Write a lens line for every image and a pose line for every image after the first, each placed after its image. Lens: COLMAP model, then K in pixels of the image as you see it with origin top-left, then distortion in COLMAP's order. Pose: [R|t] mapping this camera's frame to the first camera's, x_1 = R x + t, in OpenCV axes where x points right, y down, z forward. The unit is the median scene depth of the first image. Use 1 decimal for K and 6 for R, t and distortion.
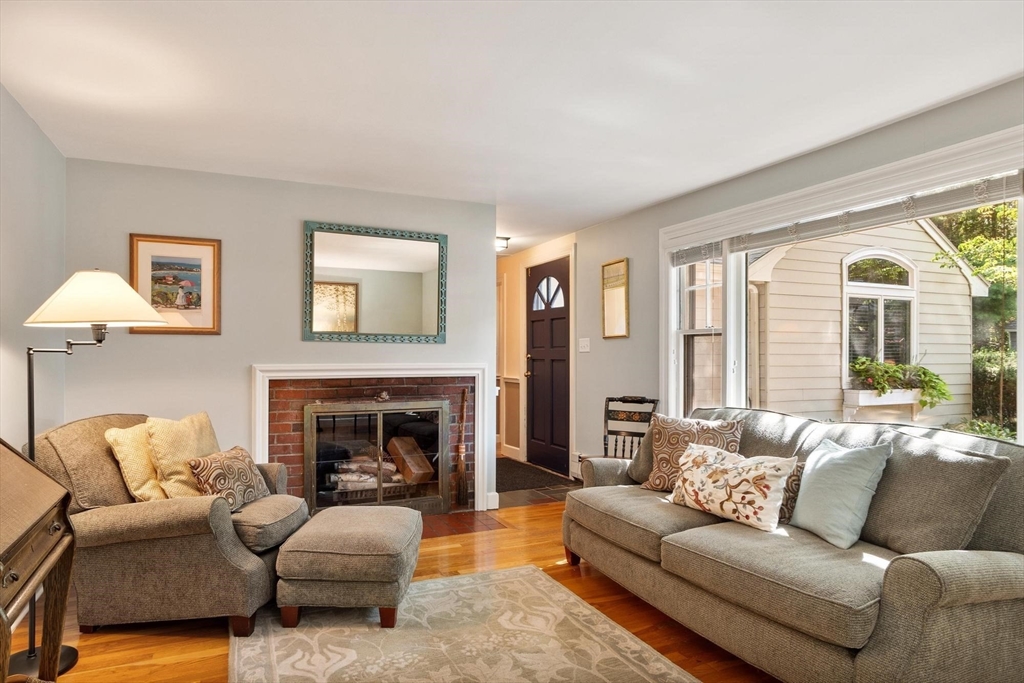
lens RADIAL K [[602.5, 0, 479.2], [0, 602.5, 353.2], [0, 0, 1]] dist [0.004602, -0.002020]
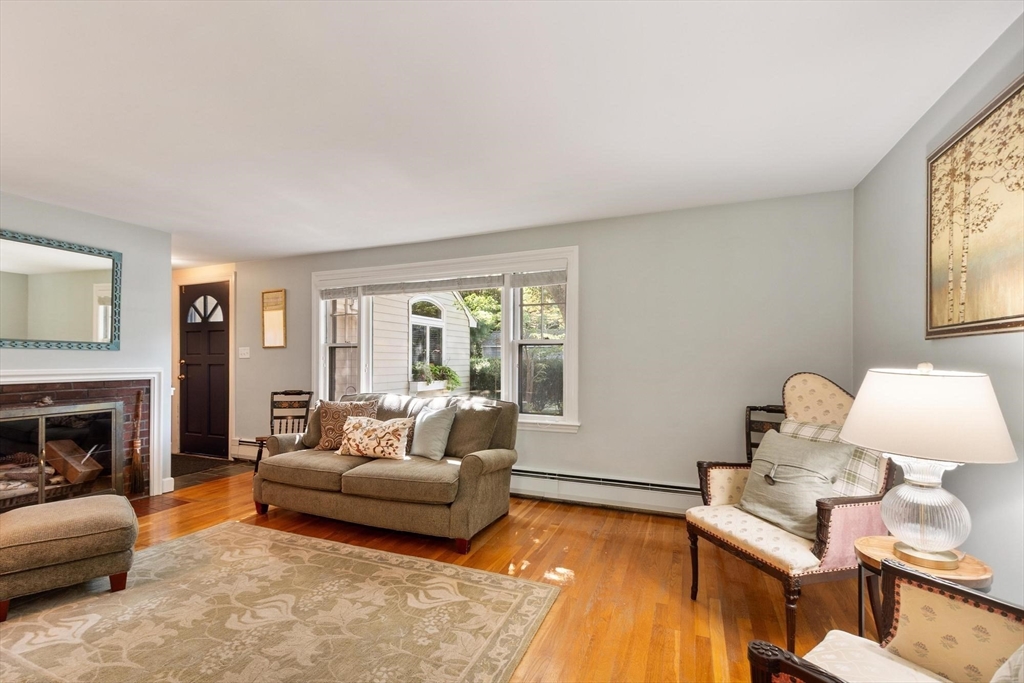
lens RADIAL K [[470.4, 0, 504.0], [0, 470.4, 358.3], [0, 0, 1]] dist [0.001936, 0.000858]
pose [[0.715000, 0.001437, 0.699123, -0.171681], [-0.000597, 0.999999, -0.001444, -0.000819], [-0.699124, 0.000615, 0.715000, -0.128142]]
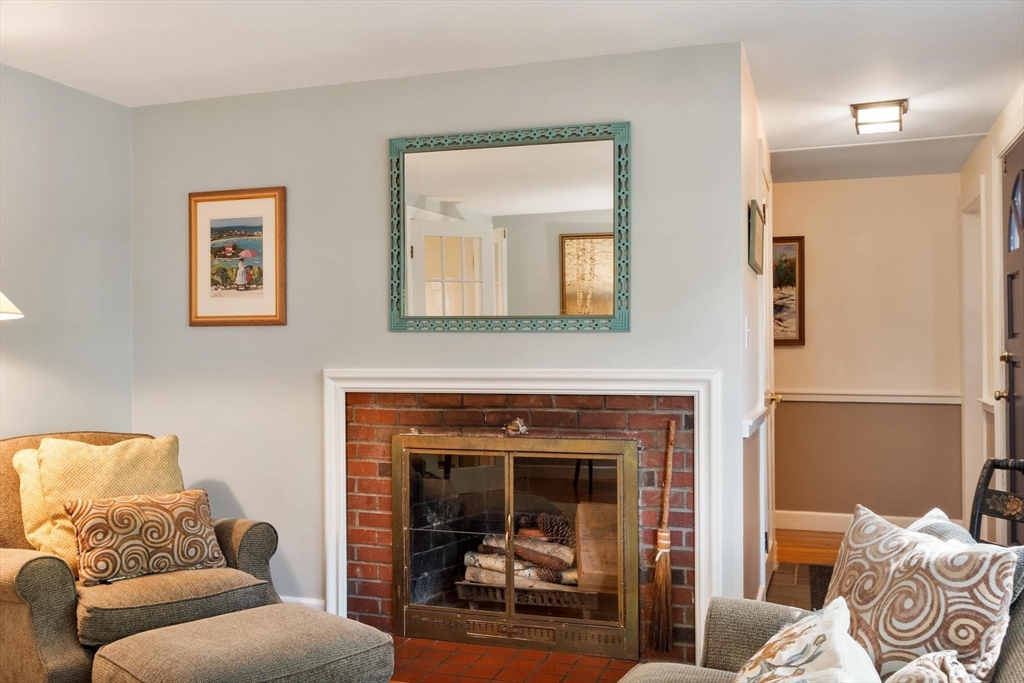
lens RADIAL K [[962.2, 0, 511.7], [0, 962.2, 342.2], [0, 0, 1]] dist [0.008100, 0.000000]
pose [[0.730806, -0.010817, -0.682499, 0.478525], [0.005006, 0.999932, -0.010488, 0.001842], [0.682566, 0.004247, 0.730811, 0.356260]]
